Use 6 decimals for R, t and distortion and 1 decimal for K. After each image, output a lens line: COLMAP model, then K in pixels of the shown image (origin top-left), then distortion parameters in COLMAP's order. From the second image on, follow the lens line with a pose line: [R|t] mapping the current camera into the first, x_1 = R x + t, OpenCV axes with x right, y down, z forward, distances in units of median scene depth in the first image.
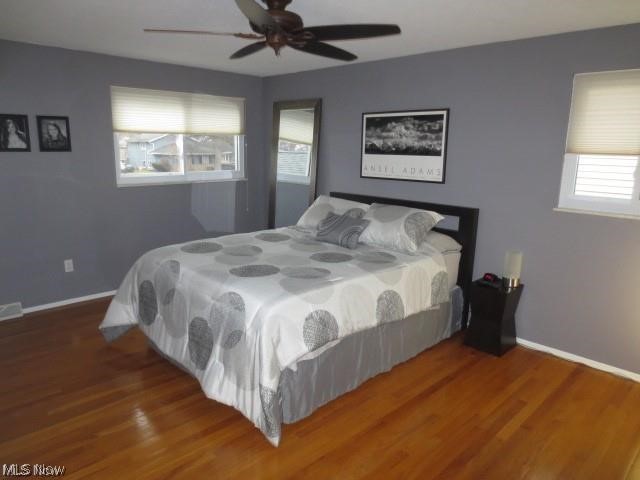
lens RADIAL K [[453.5, 0, 321.2], [0, 453.5, 236.3], [0, 0, 1]] dist [0.004108, 0.002941]
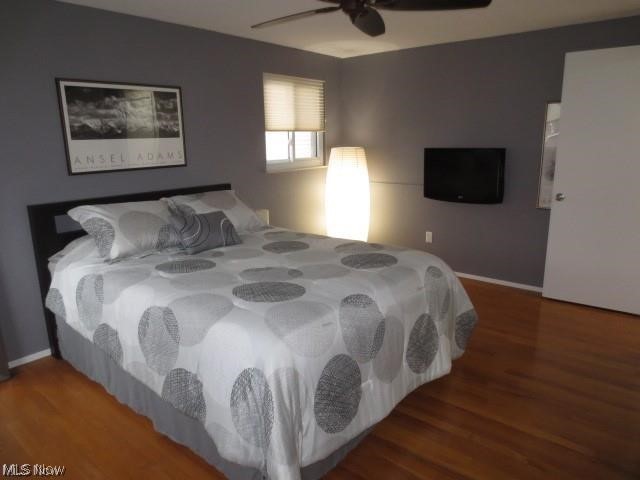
lens RADIAL K [[453.5, 0, 321.5], [0, 453.5, 243.3], [0, 0, 1]] dist [0.004108, 0.002941]
pose [[-0.067984, -0.254291, 0.964735, -0.685314], [0.206402, 0.942468, 0.262967, -0.147810], [-0.976103, 0.217001, -0.011586, 0.727626]]
